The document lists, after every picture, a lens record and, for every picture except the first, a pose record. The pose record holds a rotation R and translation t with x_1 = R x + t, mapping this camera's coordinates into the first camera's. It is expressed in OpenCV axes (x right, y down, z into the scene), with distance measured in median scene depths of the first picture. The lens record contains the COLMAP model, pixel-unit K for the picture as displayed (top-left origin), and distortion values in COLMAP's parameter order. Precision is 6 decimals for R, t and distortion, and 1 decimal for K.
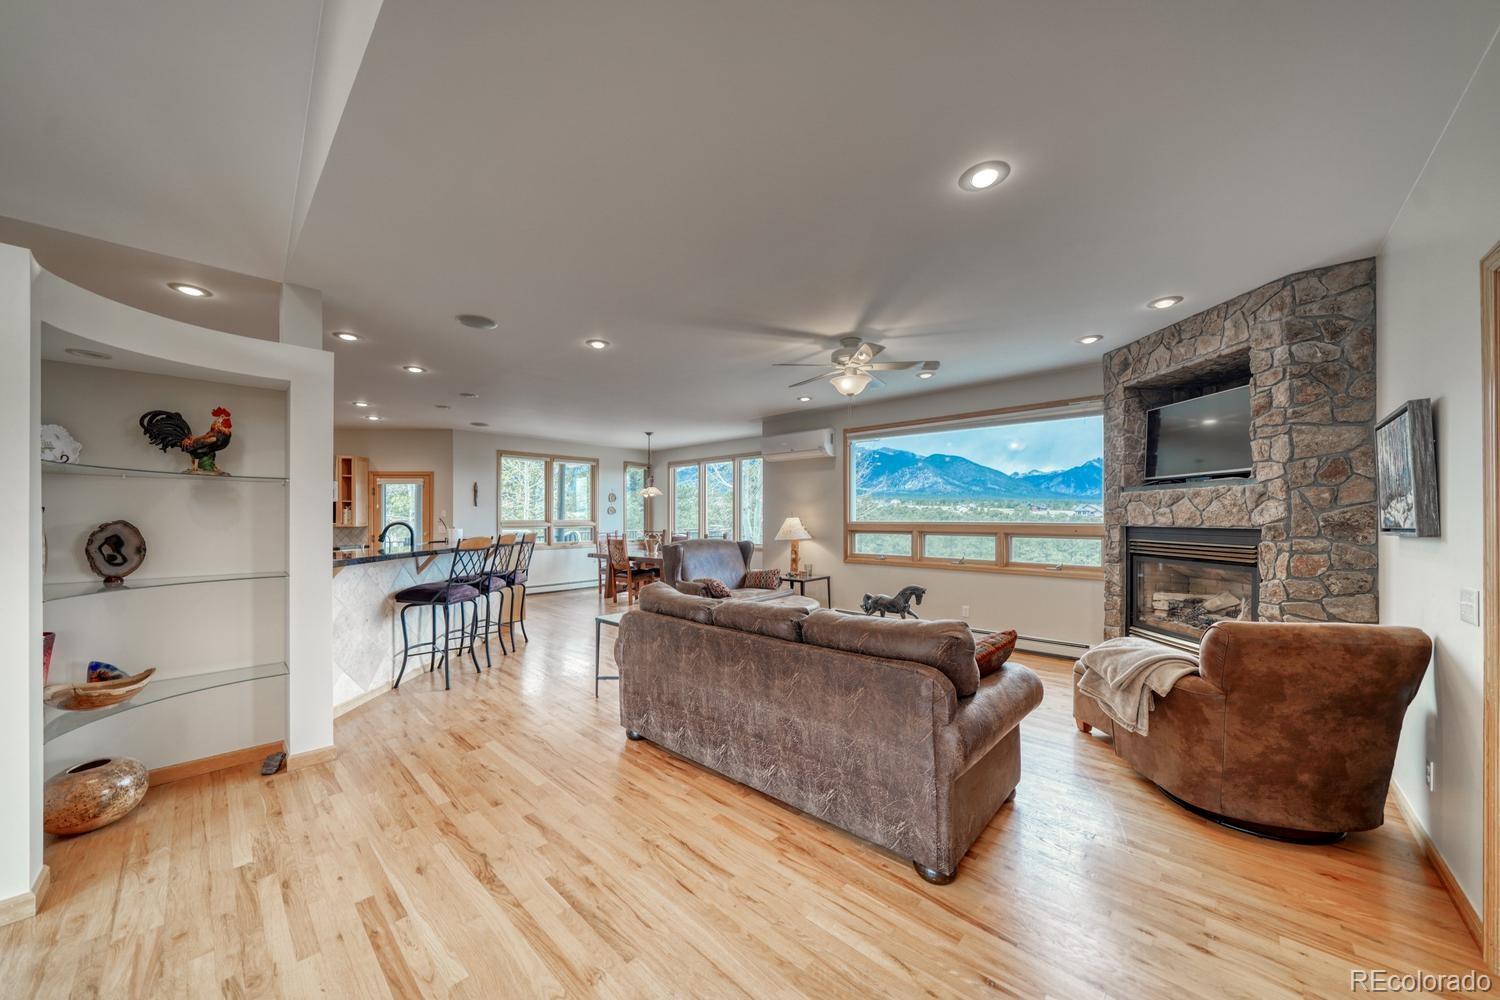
lens RADIAL K [[521.8, 0, 742.2], [0, 521.8, 515.4], [0, 0, 1]] dist [-0.002812, -0.000073]
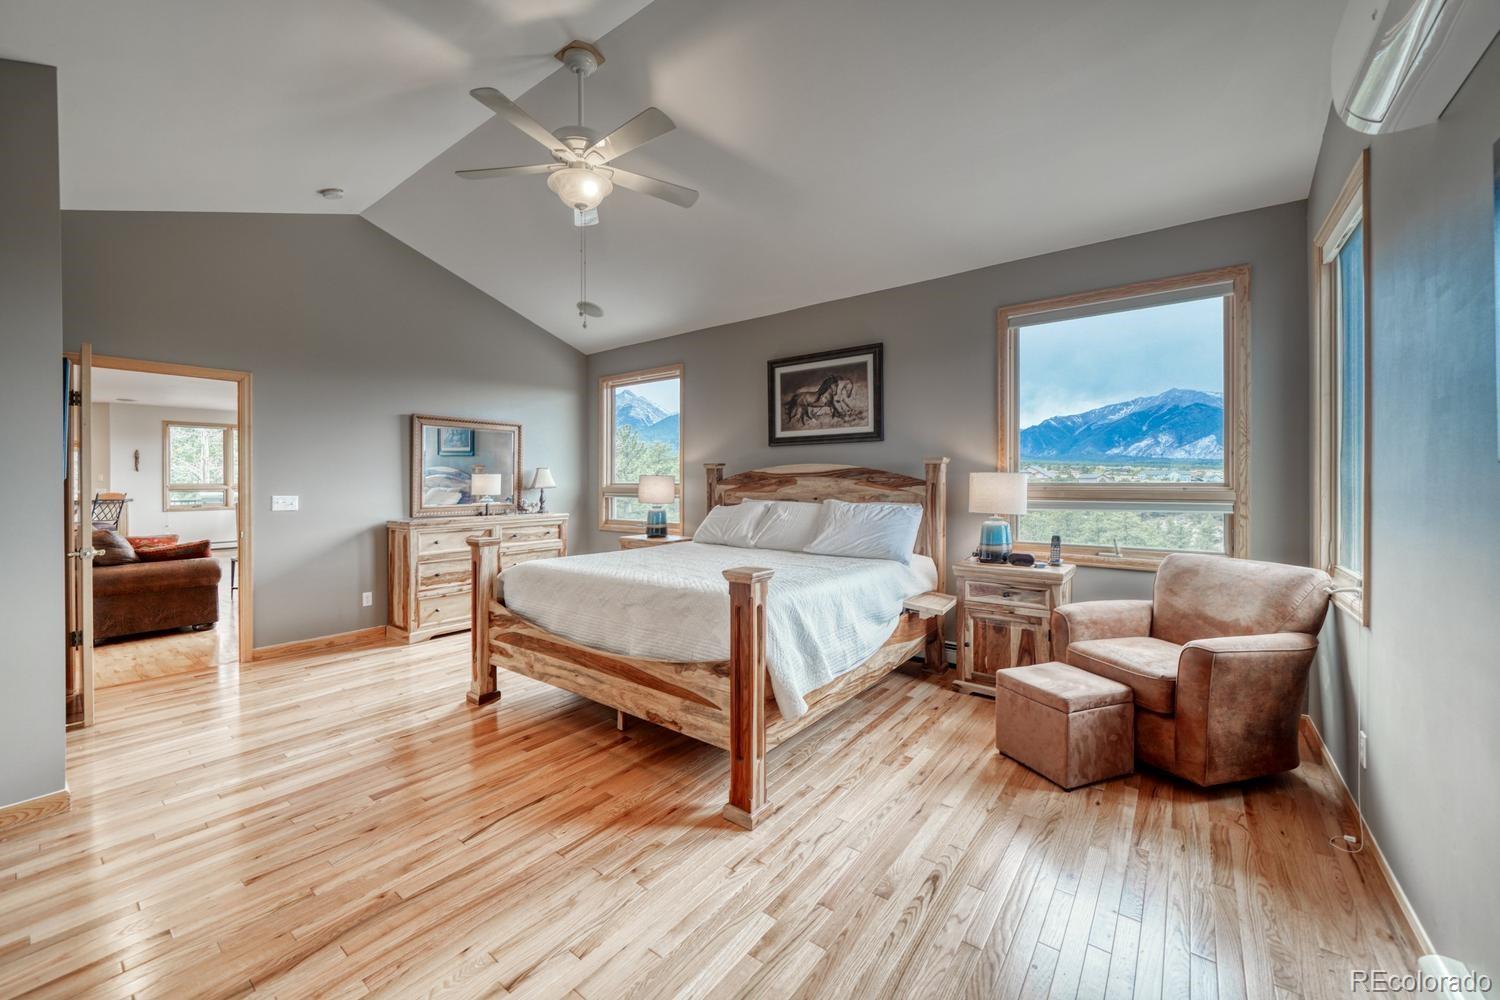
lens RADIAL K [[577.5, 0, 732.4], [0, 577.5, 481.5], [0, 0, 1]] dist [-0.001566, -0.000036]
pose [[0.995452, -0.003229, 0.095210, 1.519025], [0.002713, 0.999981, 0.005549, 0.002763], [-0.095226, -0.005265, 0.995442, -0.857412]]
